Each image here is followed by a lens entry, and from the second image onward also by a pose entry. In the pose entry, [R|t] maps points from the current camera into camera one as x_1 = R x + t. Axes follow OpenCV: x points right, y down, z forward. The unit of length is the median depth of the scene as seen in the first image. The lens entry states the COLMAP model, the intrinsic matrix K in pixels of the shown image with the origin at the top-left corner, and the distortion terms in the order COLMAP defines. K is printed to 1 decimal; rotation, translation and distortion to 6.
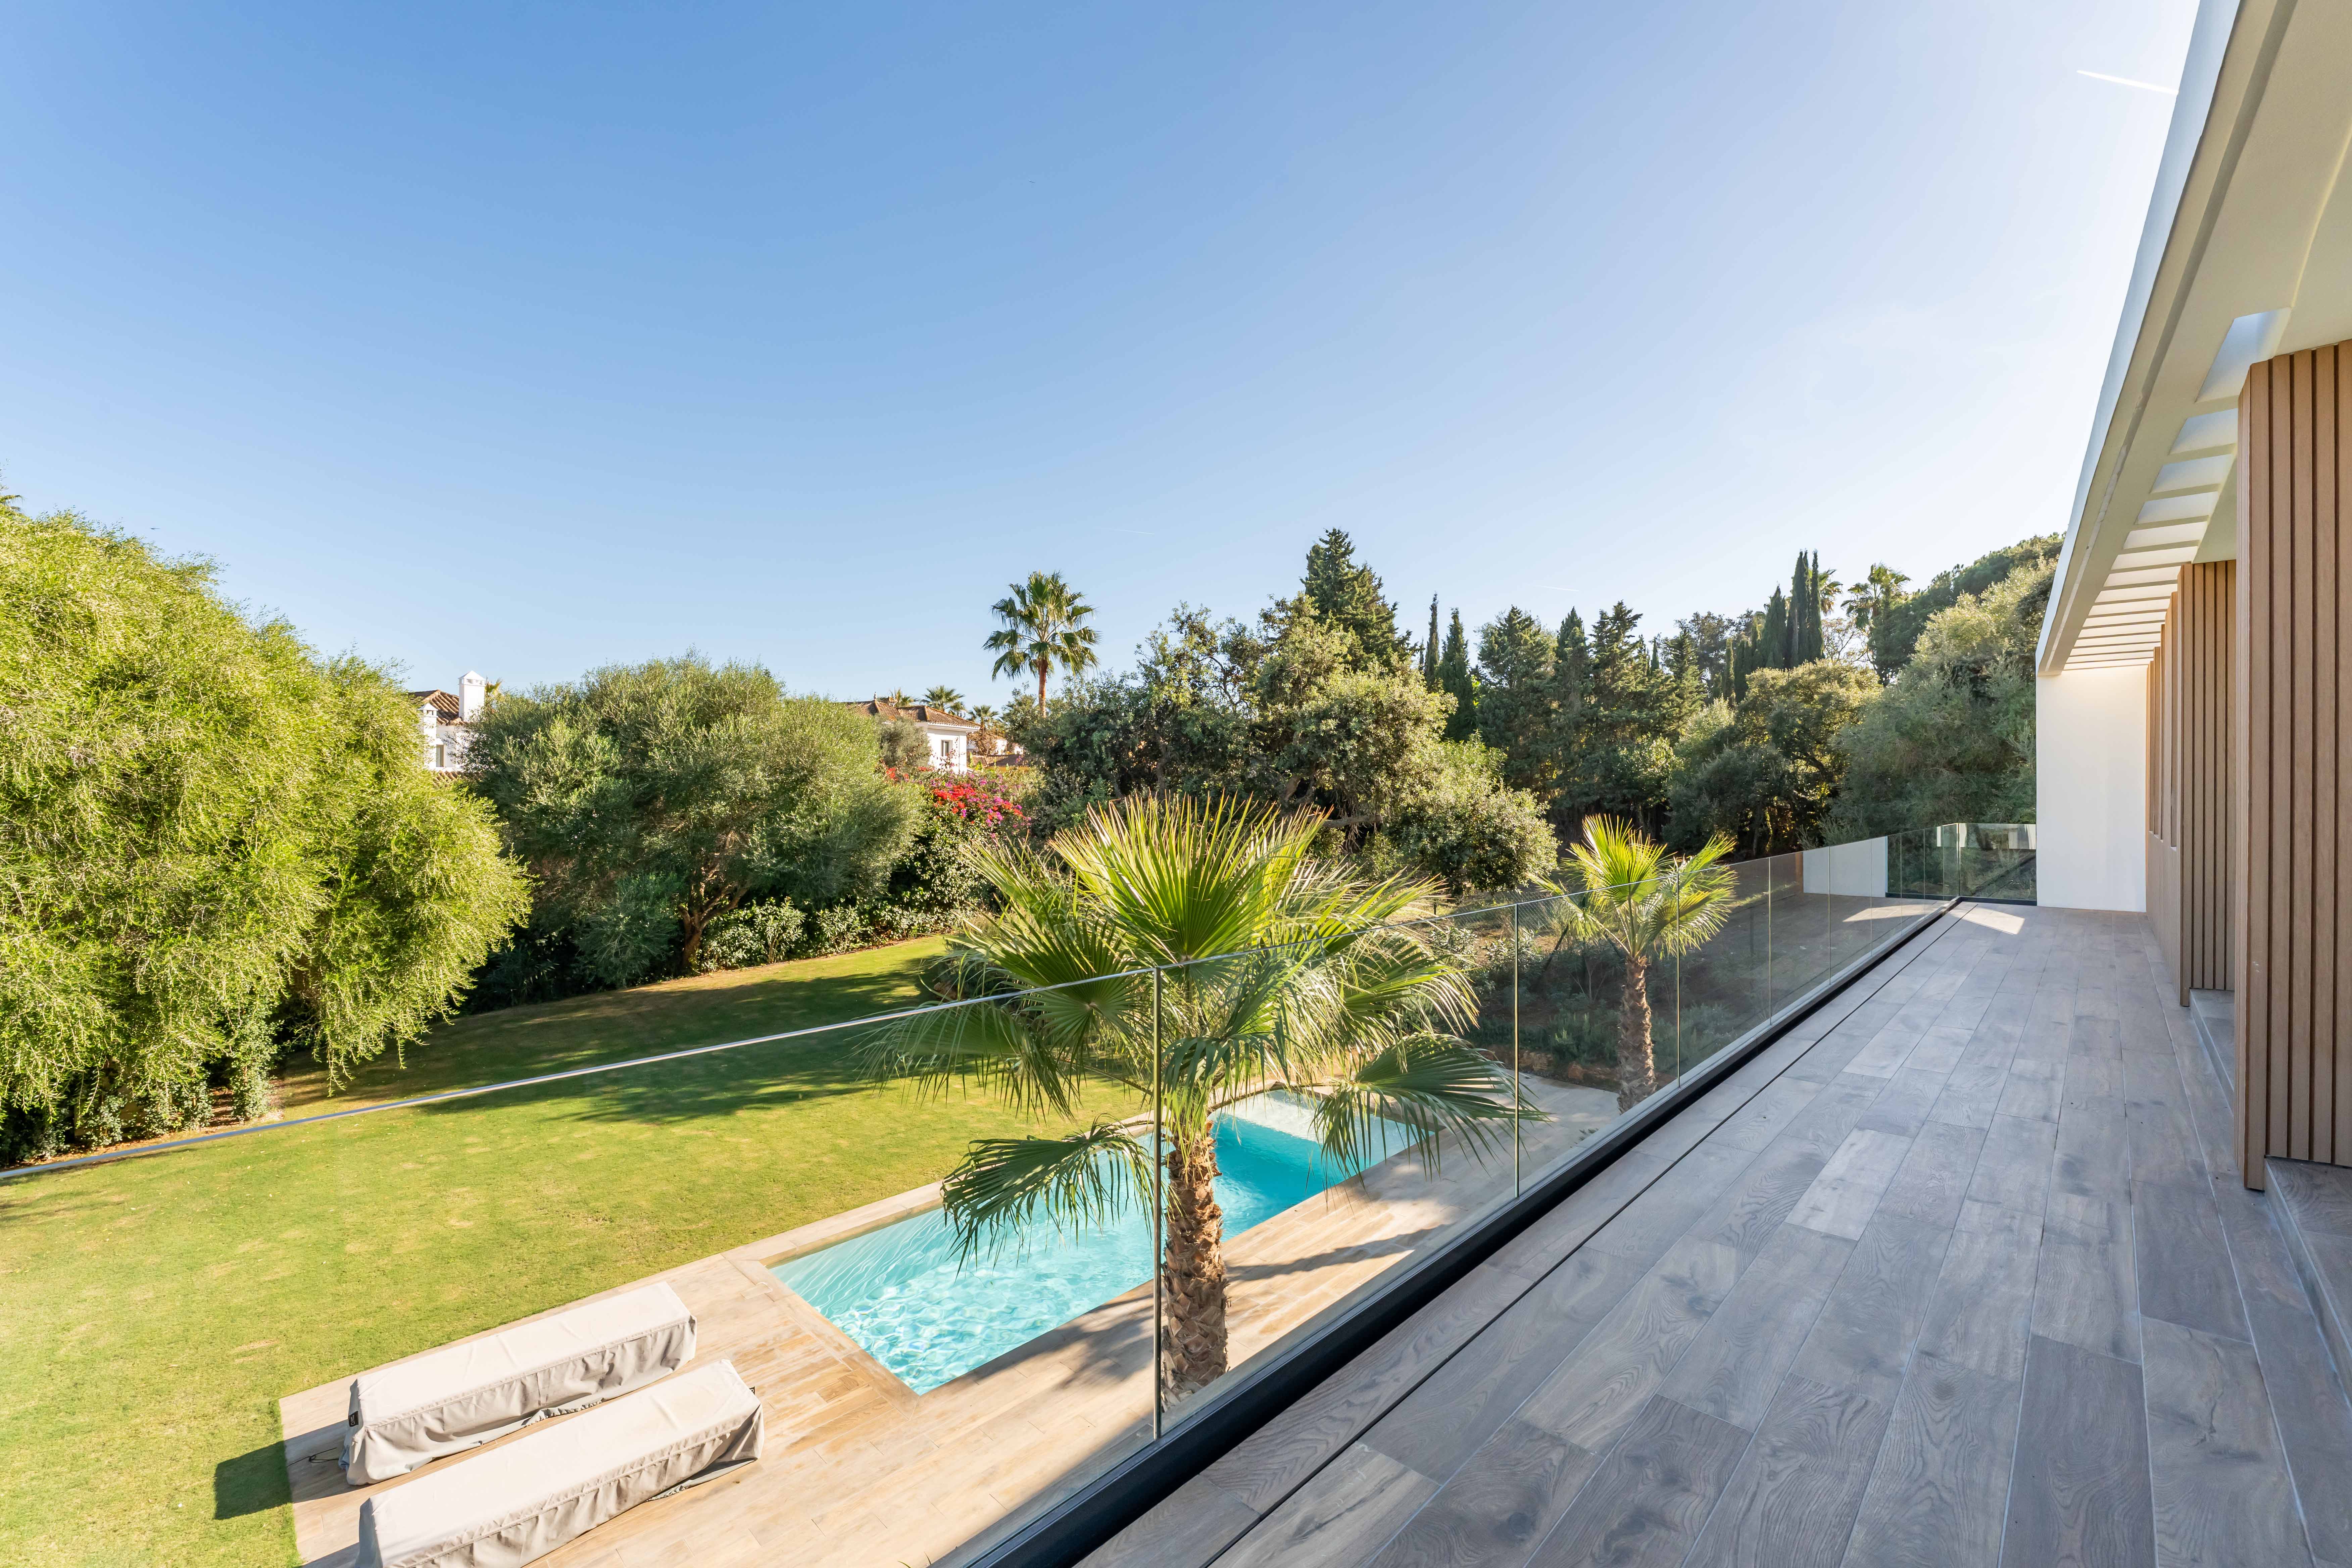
lens RADIAL K [[952.0, 0, 1176.0], [0, 952.0, 784.0], [0, 0, 1]] dist [0.000407, -0.003050]
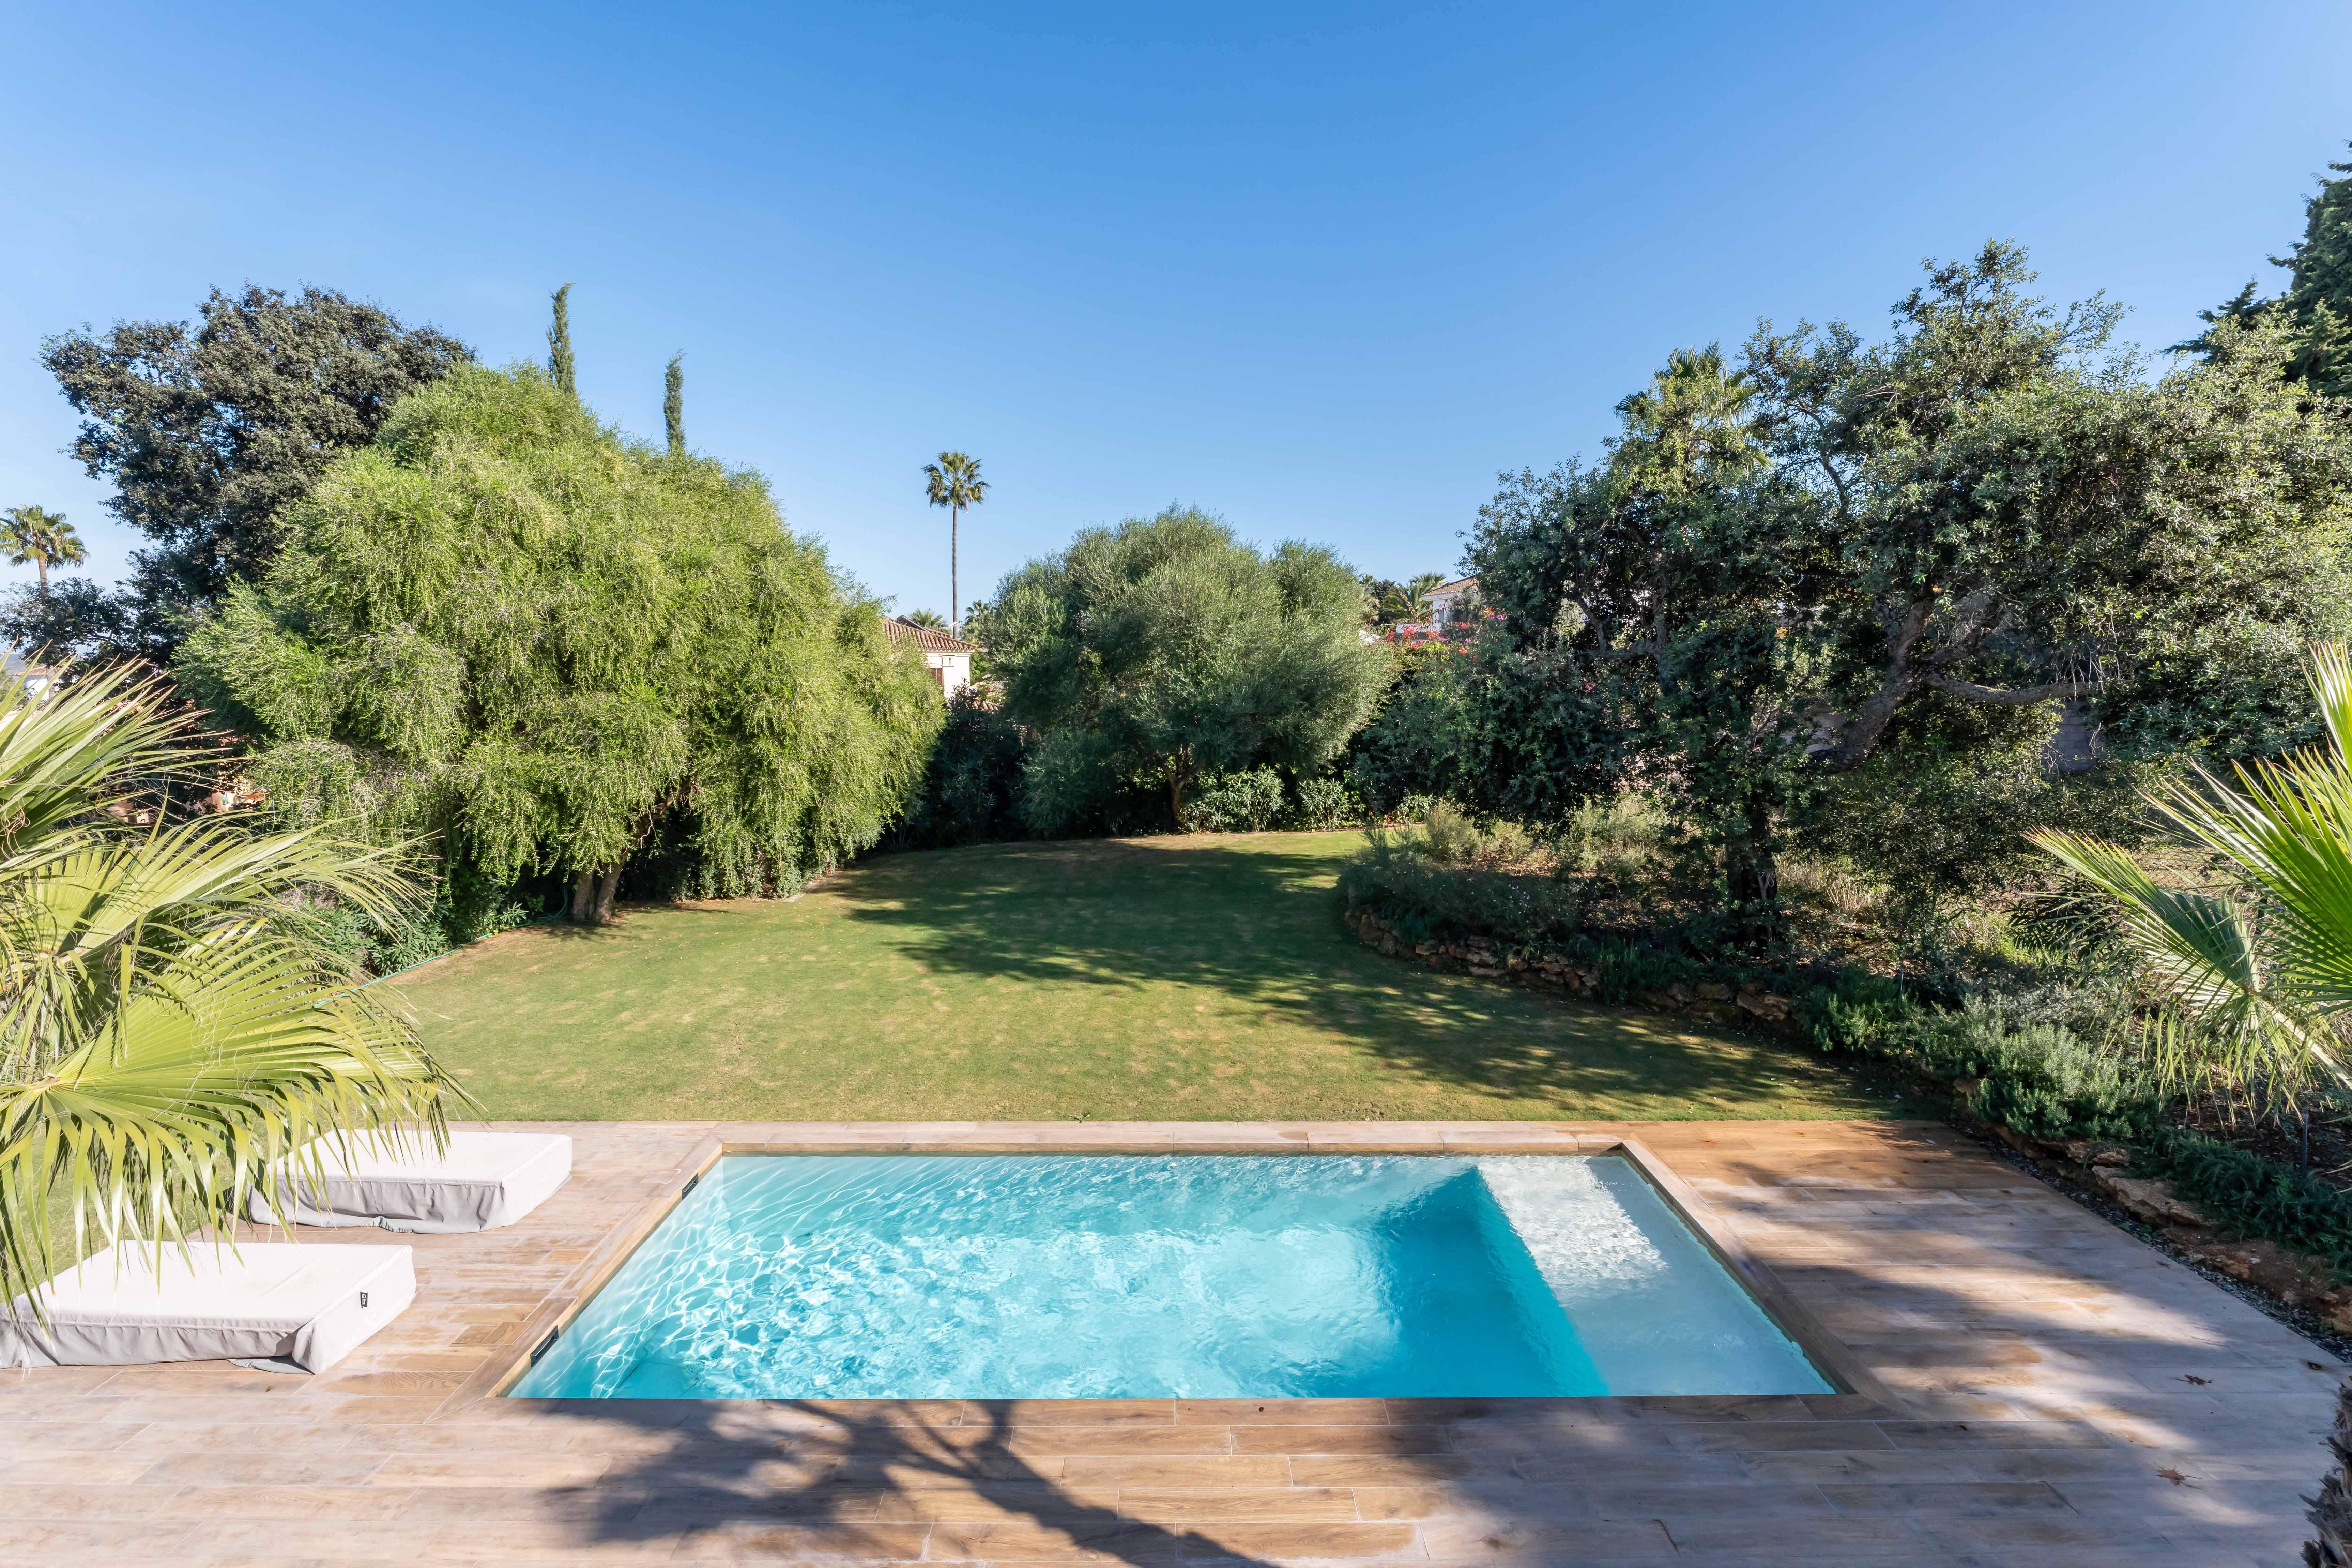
lens RADIAL K [[952.0, 0, 1176.0], [0, 952.0, 784.0], [0, 0, 1]] dist [0.000407, -0.003050]
pose [[0.695273, 0.086876, -0.713476, 0.307701], [0.009780, 0.991433, 0.130252, 0.024464], [0.718679, -0.097539, 0.688467, 0.442860]]
